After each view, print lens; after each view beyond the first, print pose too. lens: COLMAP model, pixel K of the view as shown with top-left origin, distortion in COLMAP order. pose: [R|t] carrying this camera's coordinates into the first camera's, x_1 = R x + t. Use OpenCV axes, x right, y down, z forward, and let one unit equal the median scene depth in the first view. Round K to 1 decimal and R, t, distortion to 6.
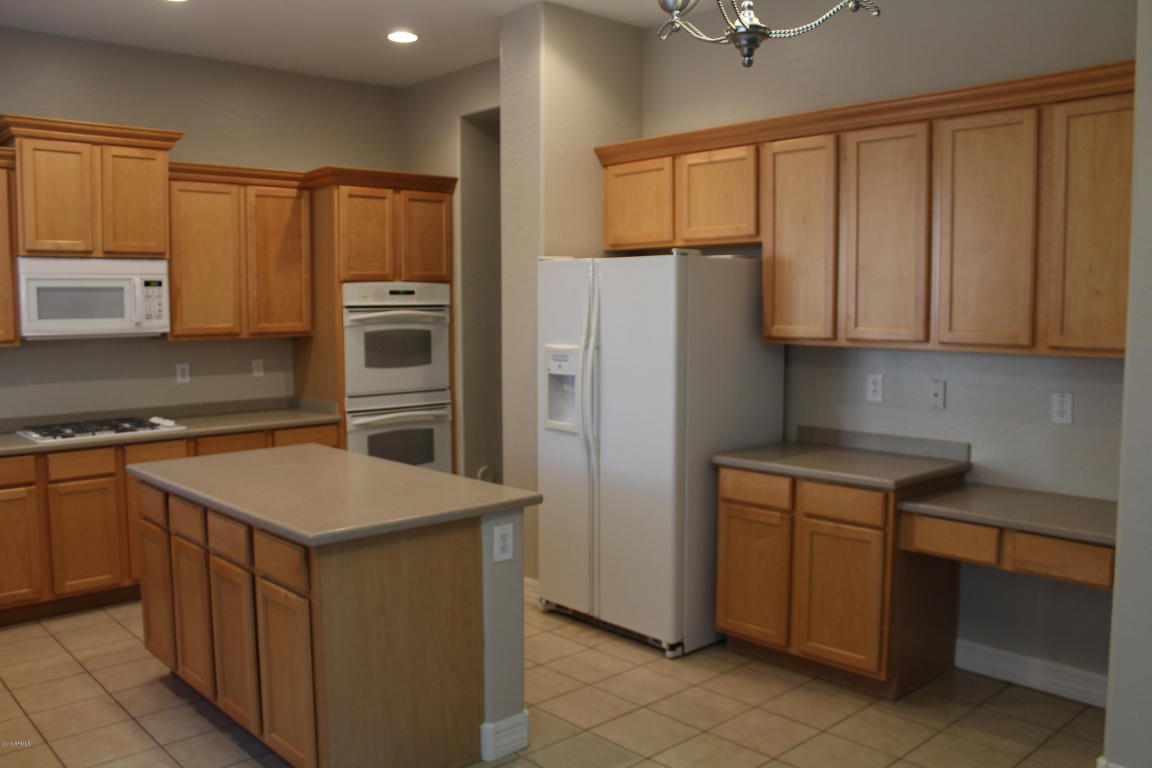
lens RADIAL K [[971.5, 0, 572.8], [0, 971.5, 381.1], [0, 0, 1]] dist [-0.154053, 0.149014]
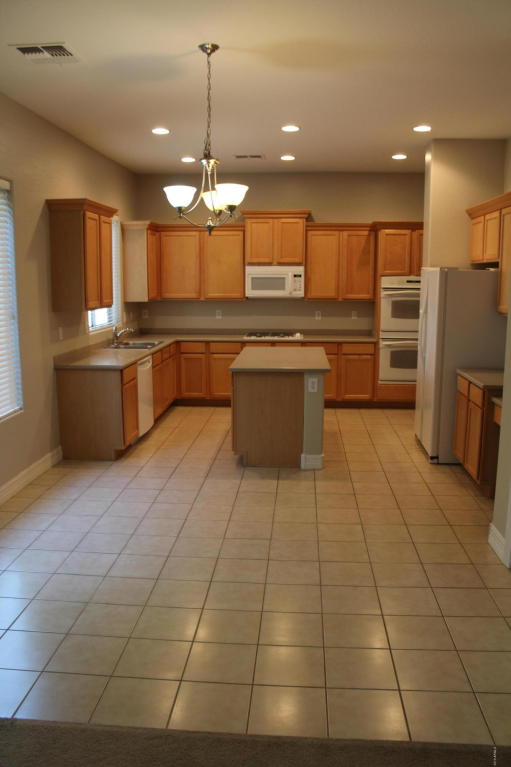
lens RADIAL K [[646.8, 0, 255.5], [0, 646.8, 383.5], [0, 0, 1]] dist [-0.154053, 0.149014]
pose [[0.688630, 0.126647, -0.713967, 0.651197], [-0.064037, 0.991404, 0.114095, -0.013737], [0.722280, -0.032849, 0.690820, -0.184148]]
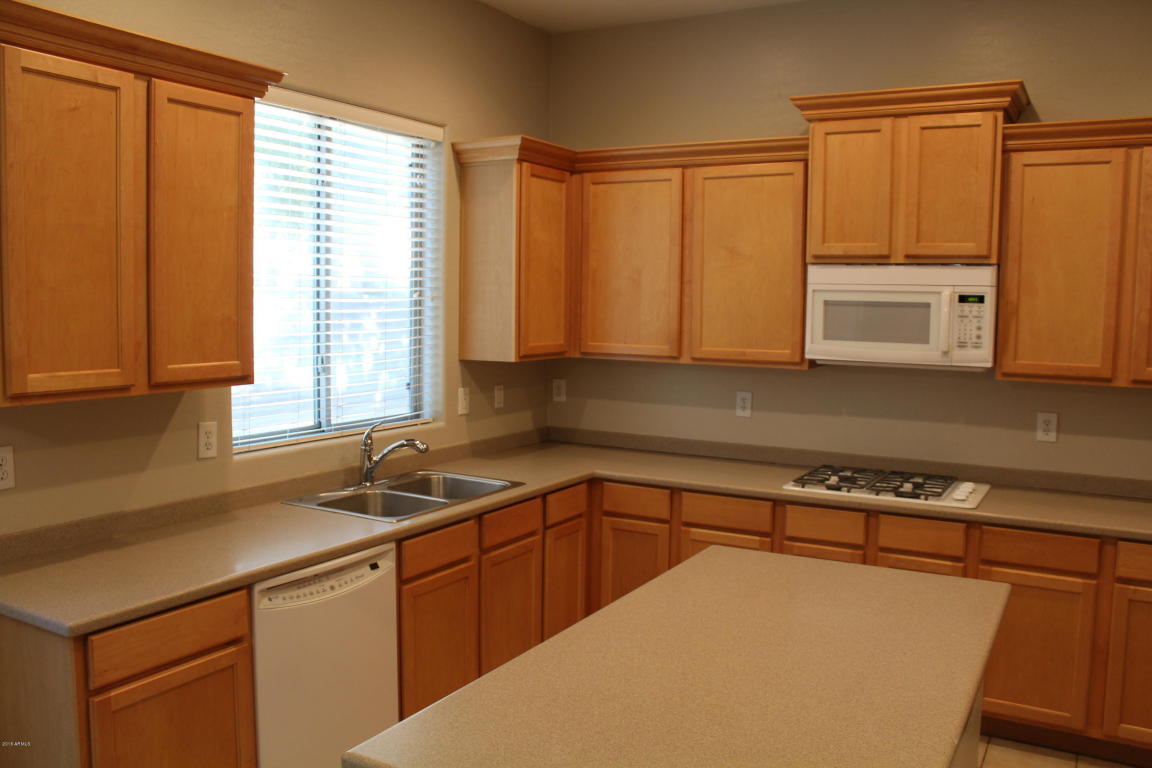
lens RADIAL K [[971.5, 0, 572.8], [0, 971.5, 381.1], [0, 0, 1]] dist [-0.154053, 0.149014]
pose [[0.300936, 0.092519, -0.949146, 0.154783], [-0.094078, 0.993308, 0.066995, -0.060290], [0.948992, 0.069133, 0.307627, 0.489915]]
